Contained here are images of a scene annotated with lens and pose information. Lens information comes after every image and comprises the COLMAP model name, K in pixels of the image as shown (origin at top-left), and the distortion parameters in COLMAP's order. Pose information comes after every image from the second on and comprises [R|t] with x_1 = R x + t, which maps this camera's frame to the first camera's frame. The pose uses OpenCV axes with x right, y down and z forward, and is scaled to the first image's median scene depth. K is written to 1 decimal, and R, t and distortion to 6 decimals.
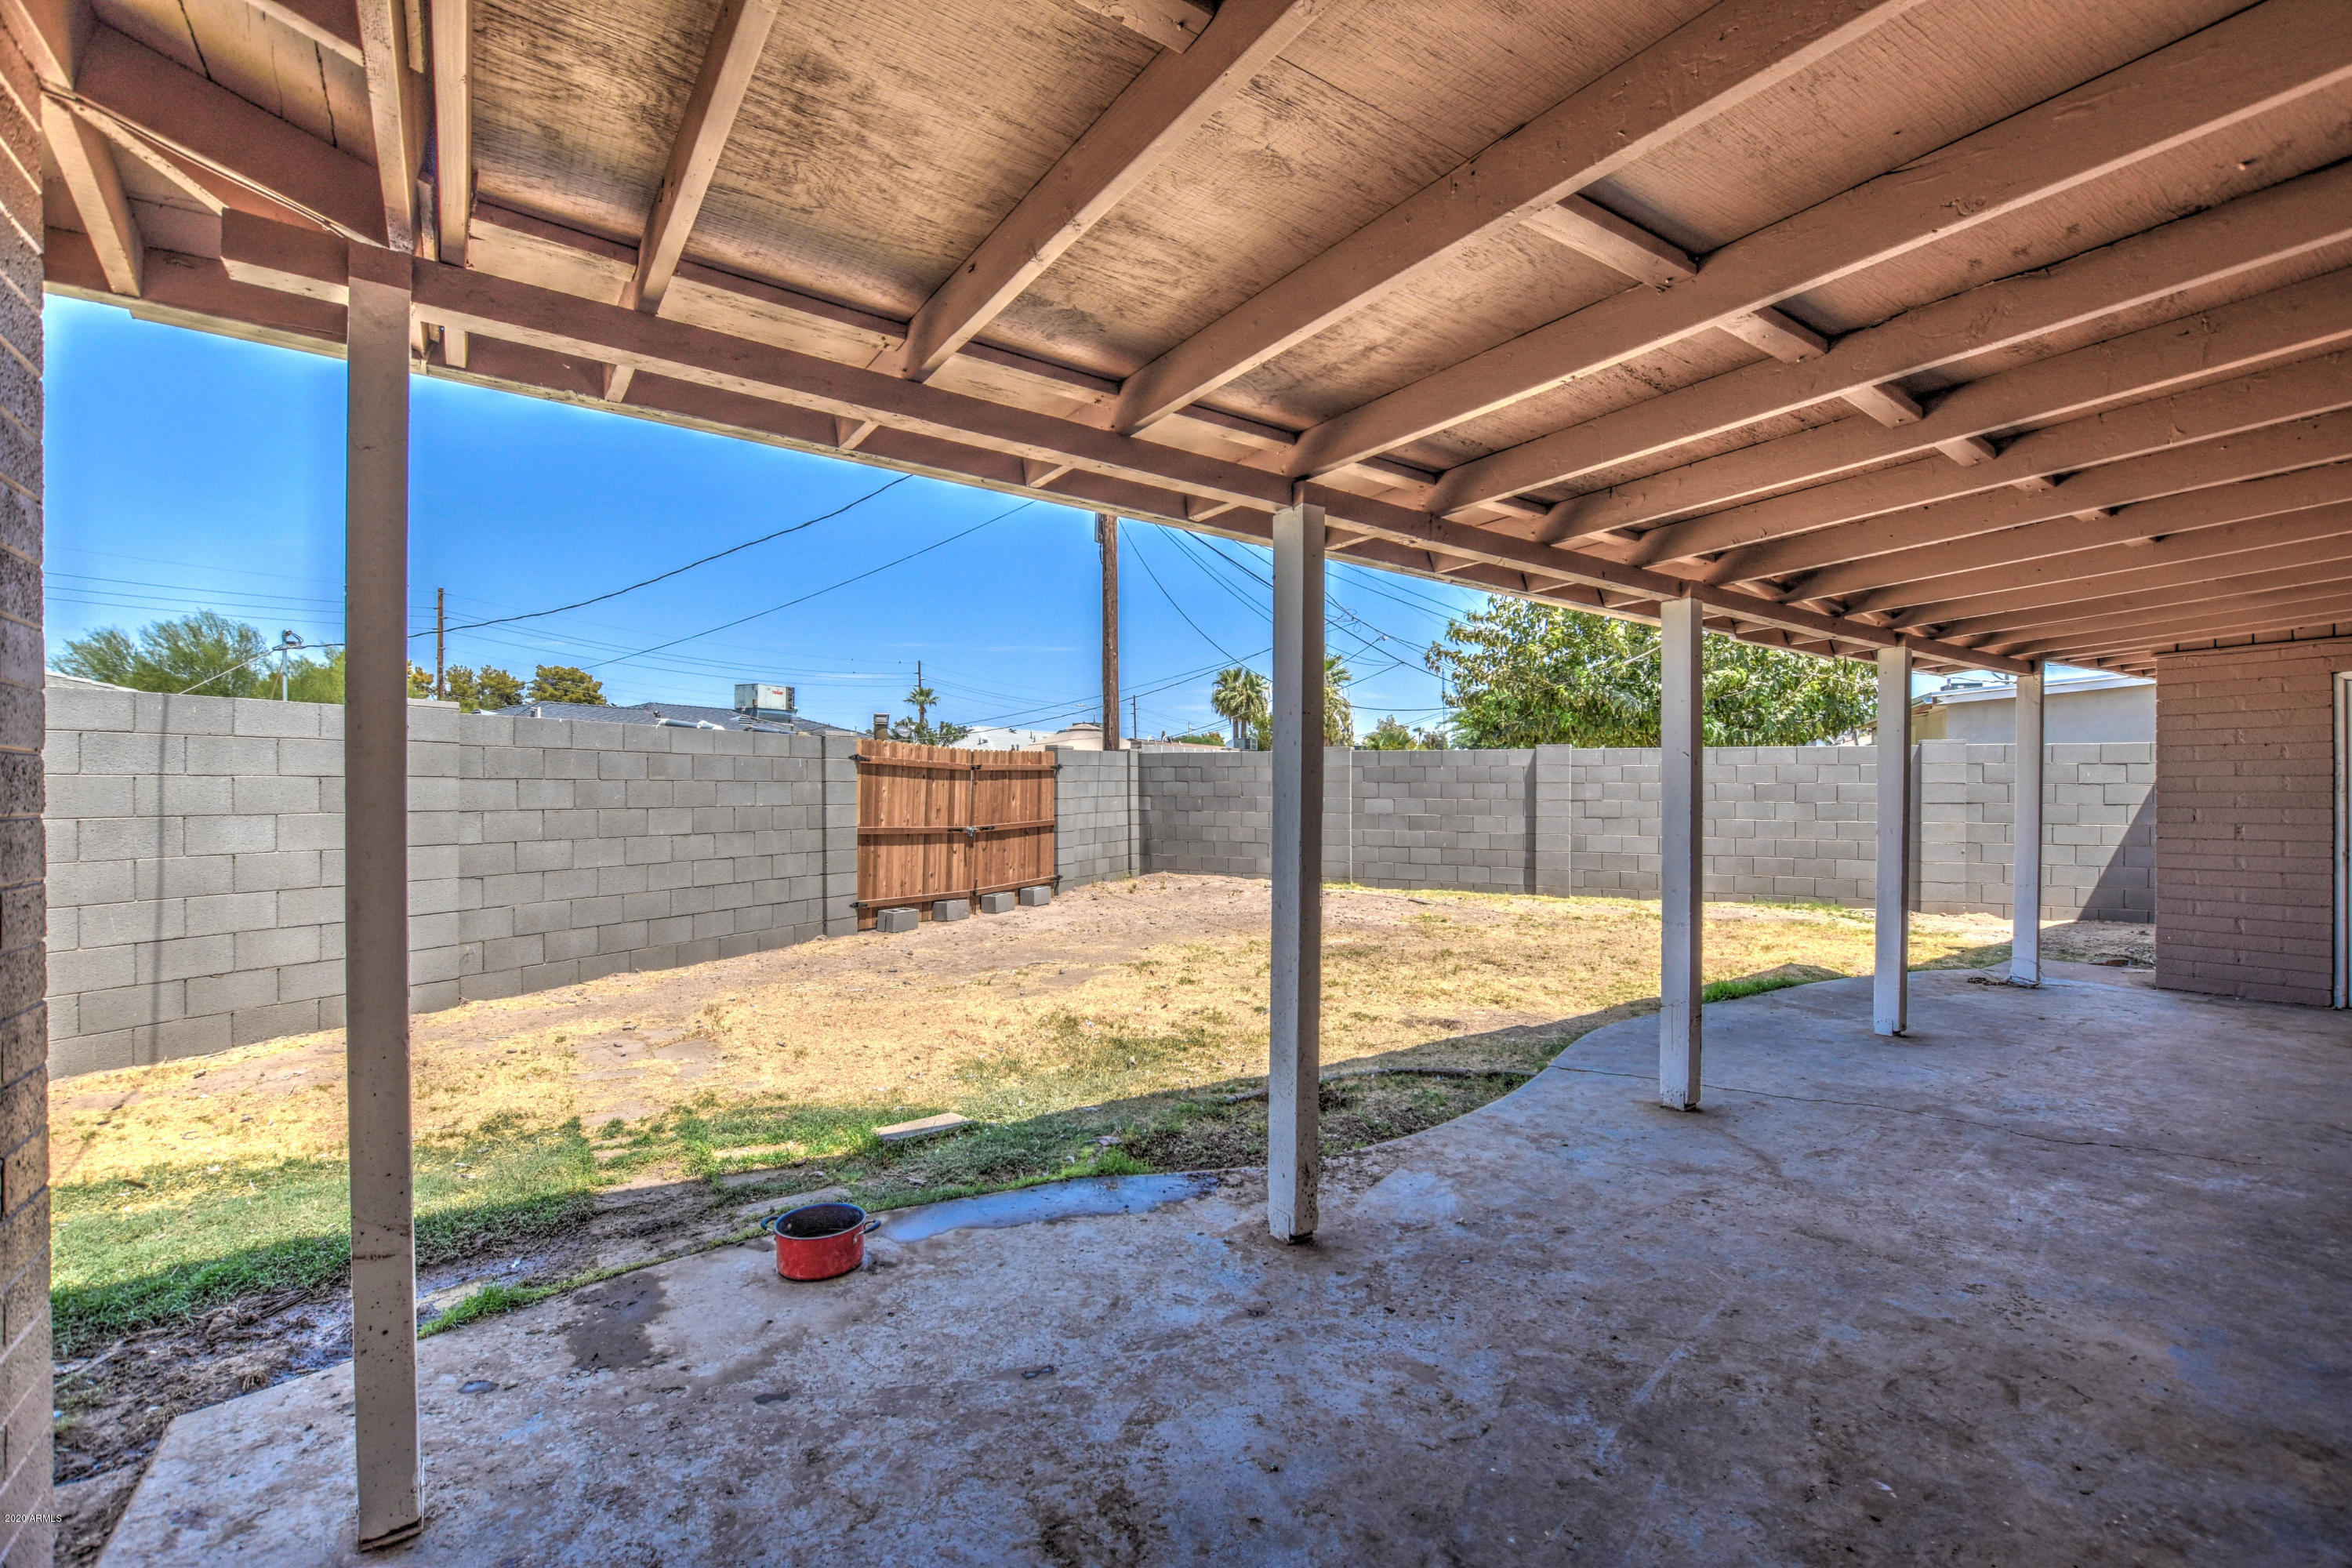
lens RADIAL K [[1017.0, 0, 1176.0], [0, 1017.0, 784.0], [0, 0, 1]] dist [-0.012255, 0.000912]
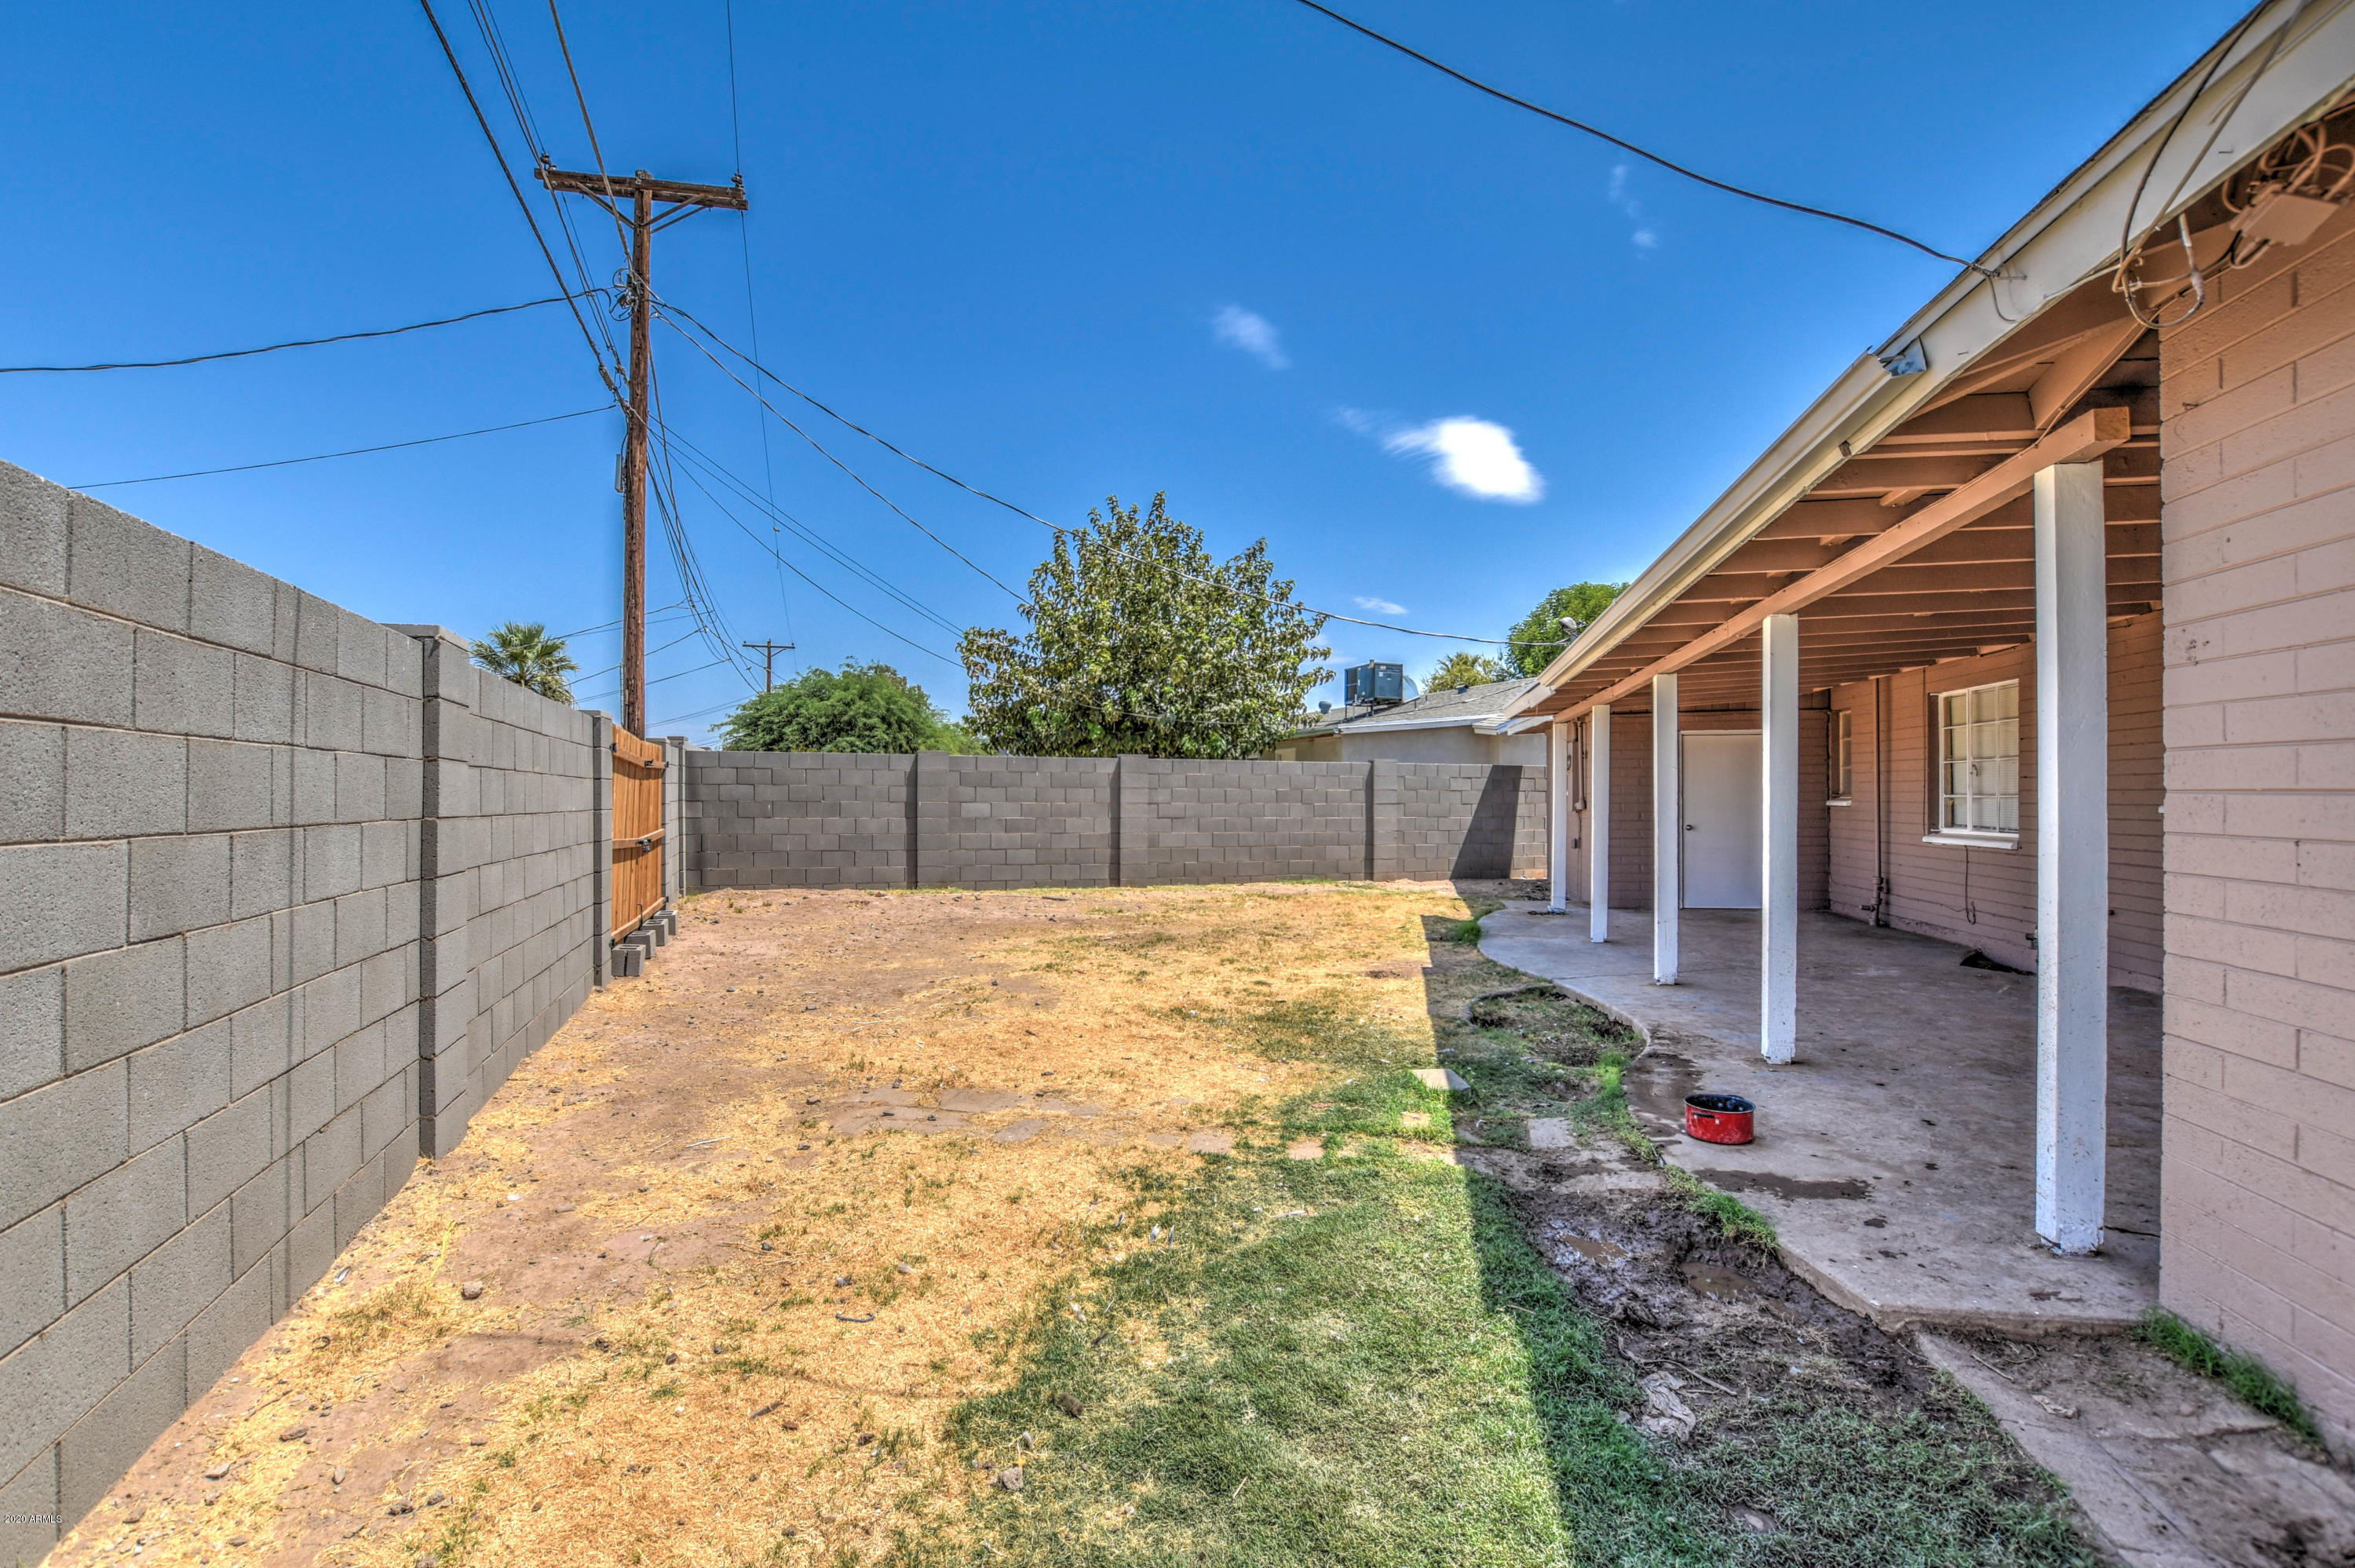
lens RADIAL K [[1052.2, 0, 1177.5], [0, 1052.2, 784.0], [0, 0, 1]] dist [-0.018925, 0.001190]
pose [[0.701770, 0.010503, 0.712326, -0.484582], [-0.004661, 0.999938, -0.010152, 0.006509], [-0.712388, 0.003804, 0.701775, 0.141856]]
